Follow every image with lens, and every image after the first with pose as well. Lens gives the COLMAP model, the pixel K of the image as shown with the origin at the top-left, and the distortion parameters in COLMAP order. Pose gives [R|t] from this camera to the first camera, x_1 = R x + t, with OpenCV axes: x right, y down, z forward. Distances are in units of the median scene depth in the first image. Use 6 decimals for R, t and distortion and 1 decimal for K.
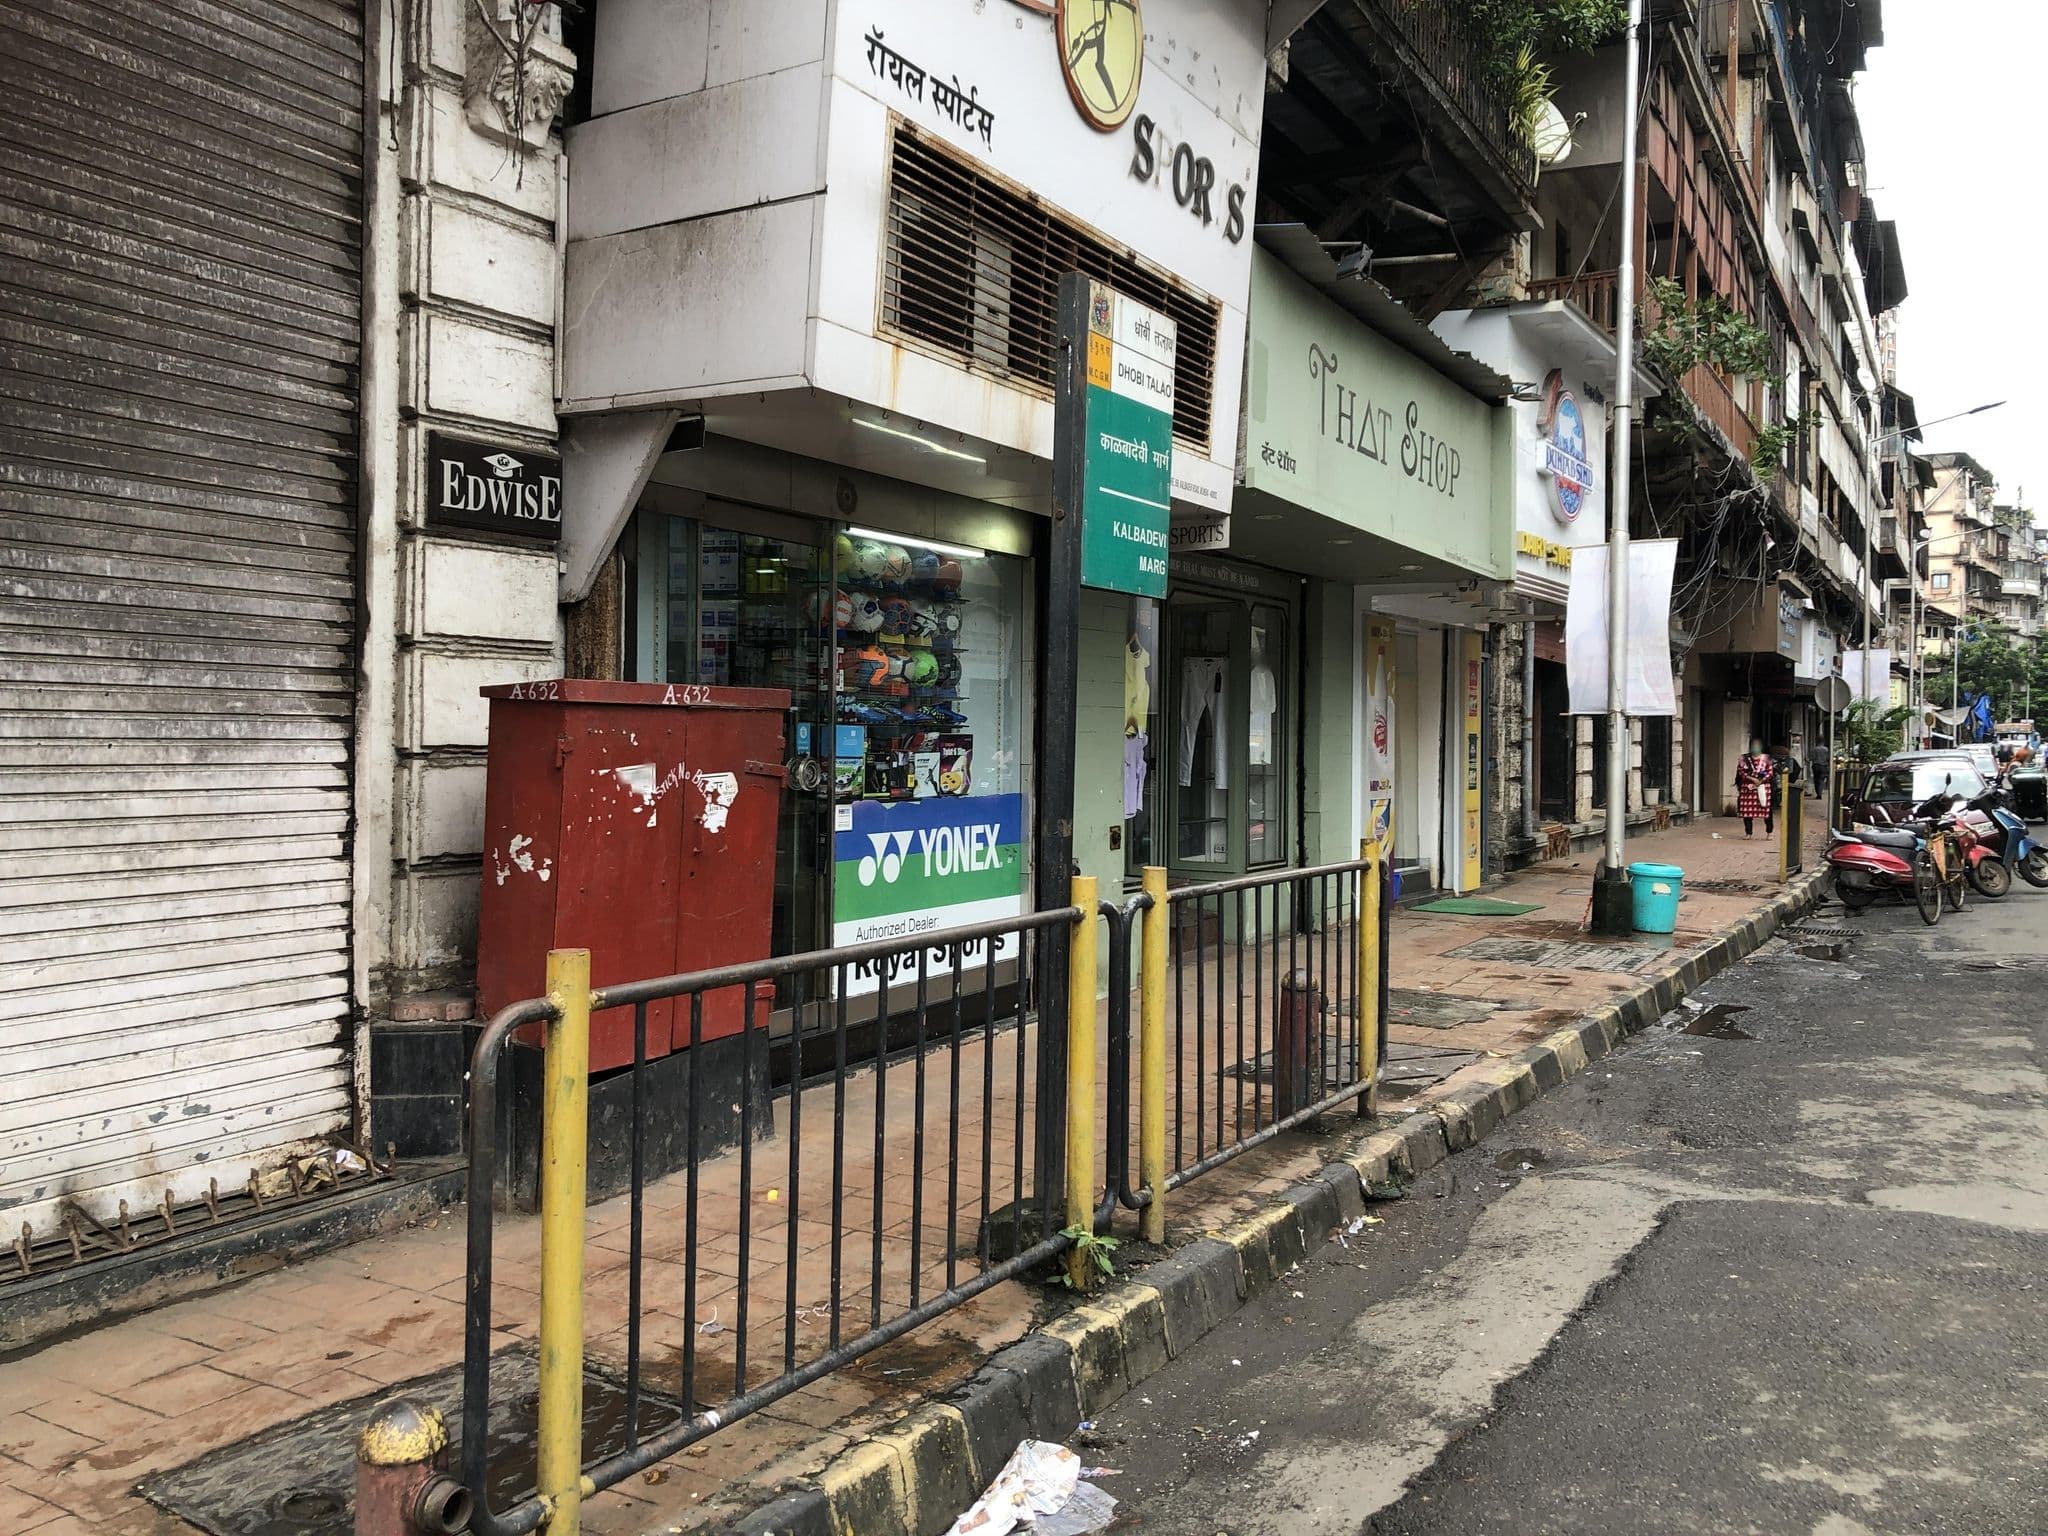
lens RADIAL K [[1661.6, 0, 1024.5], [0, 1661.6, 760.0], [0, 0, 1]] dist [-0.002603, -0.000568]
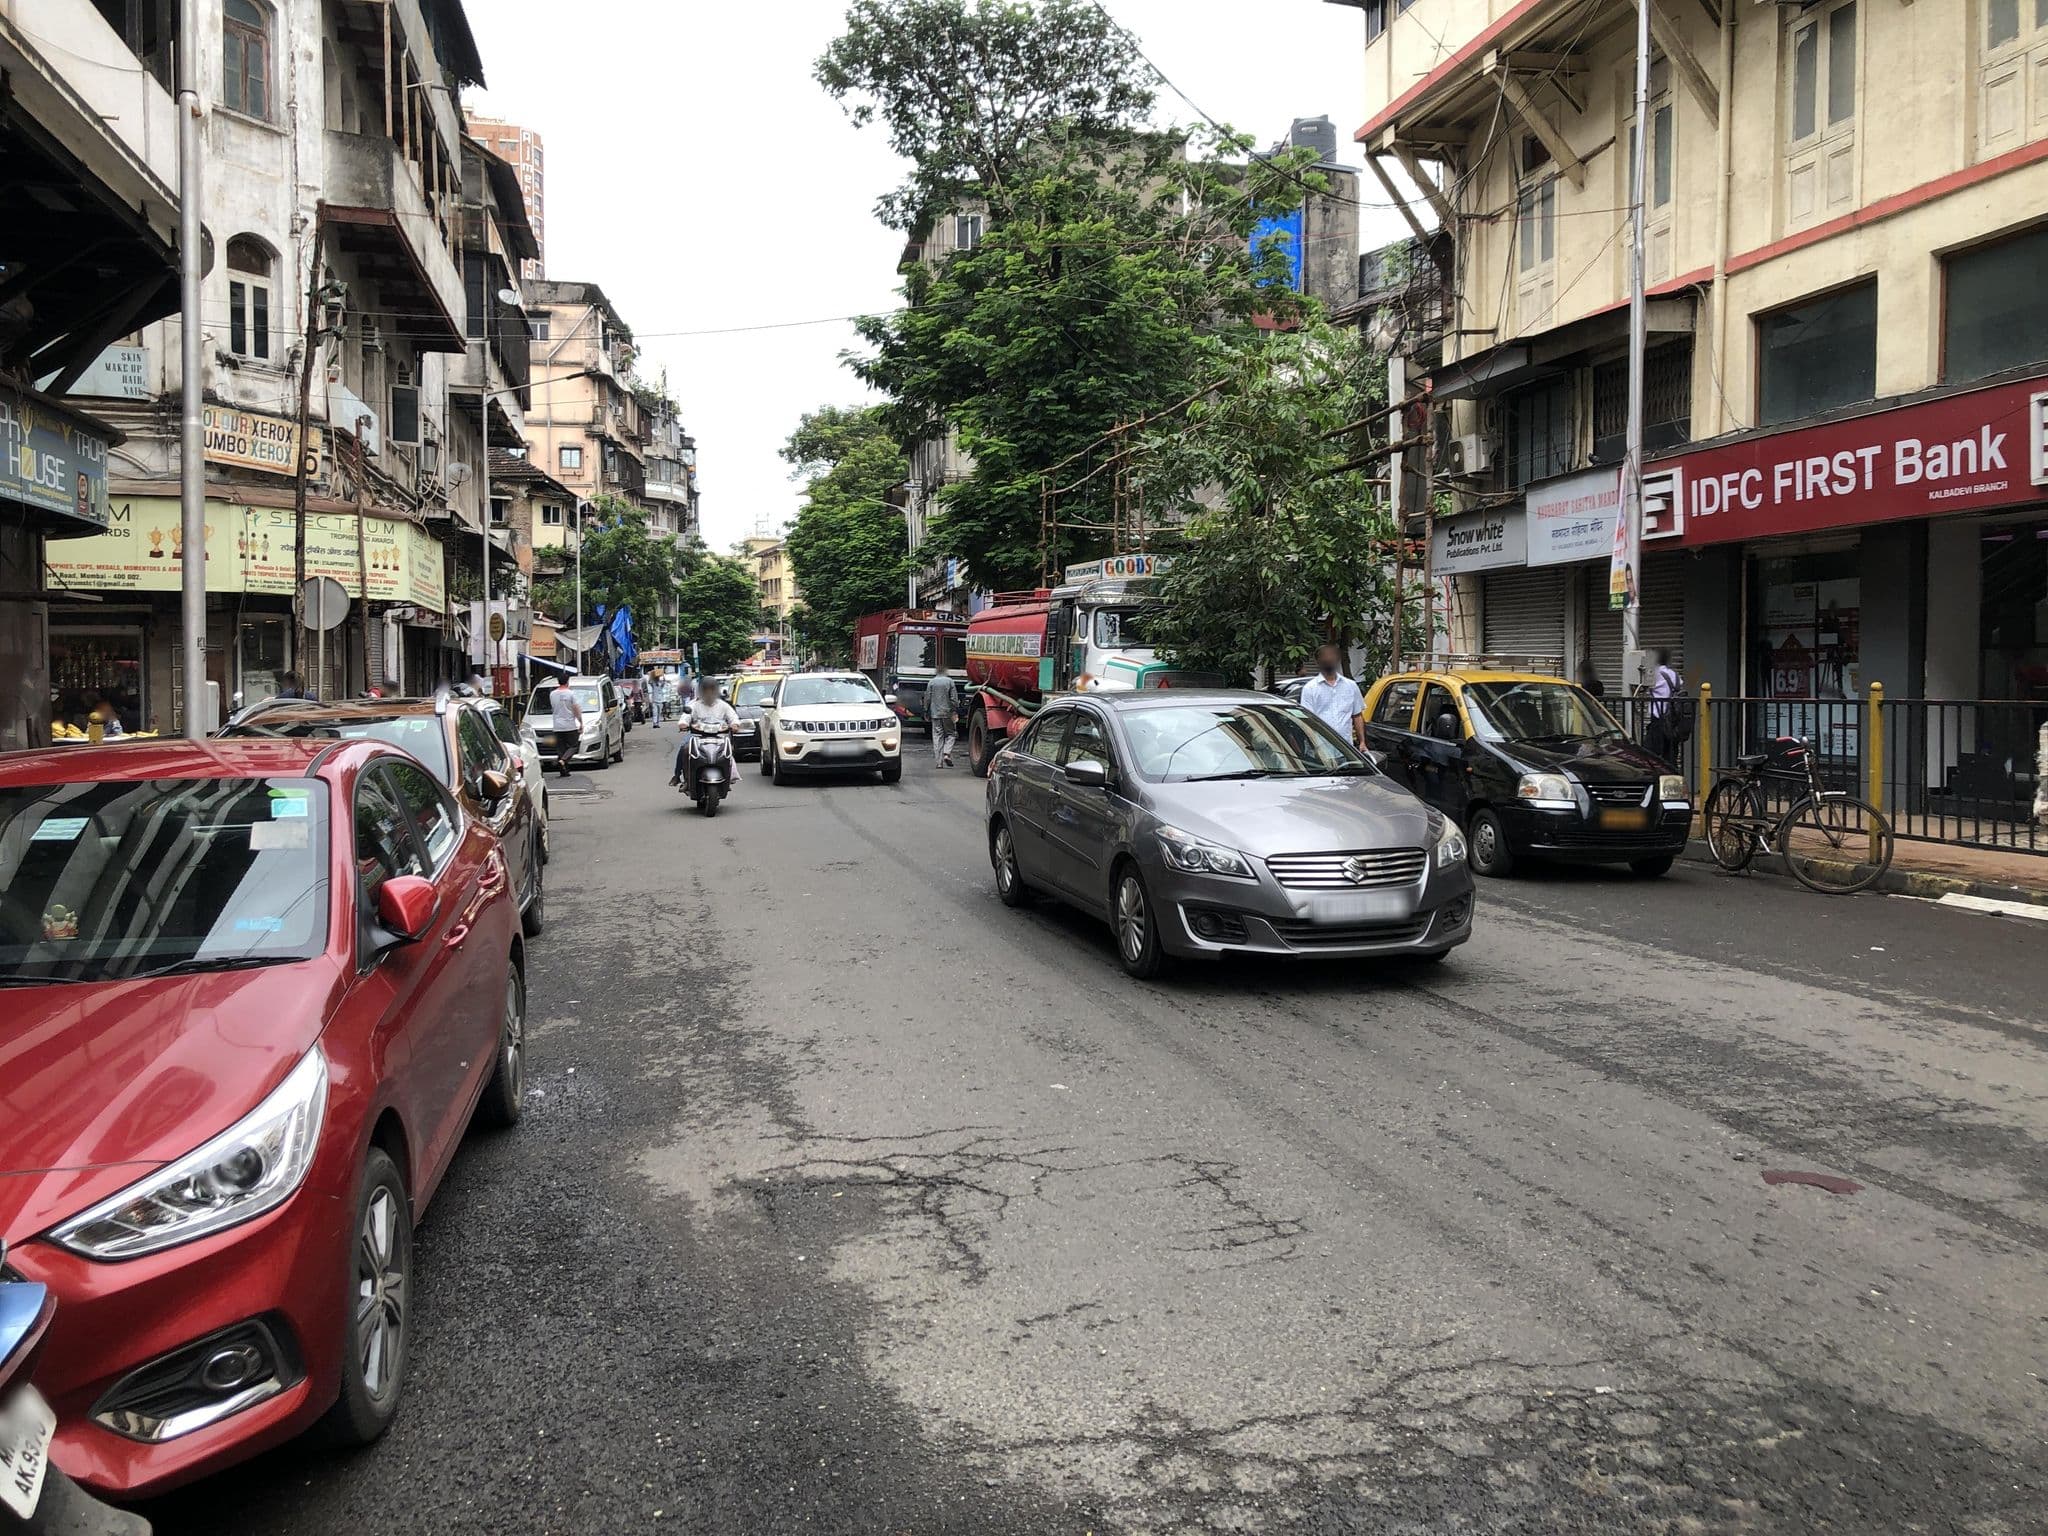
lens RADIAL K [[1661.6, 0, 1024.5], [0, 1661.6, 762.7], [0, 0, 1]] dist [-0.002603, -0.000568]
pose [[0.732807, -0.041323, 0.679181, 0.194140], [0.011723, 0.998773, 0.048120, -0.005541], [-0.680336, -0.027301, 0.732392, 0.320345]]
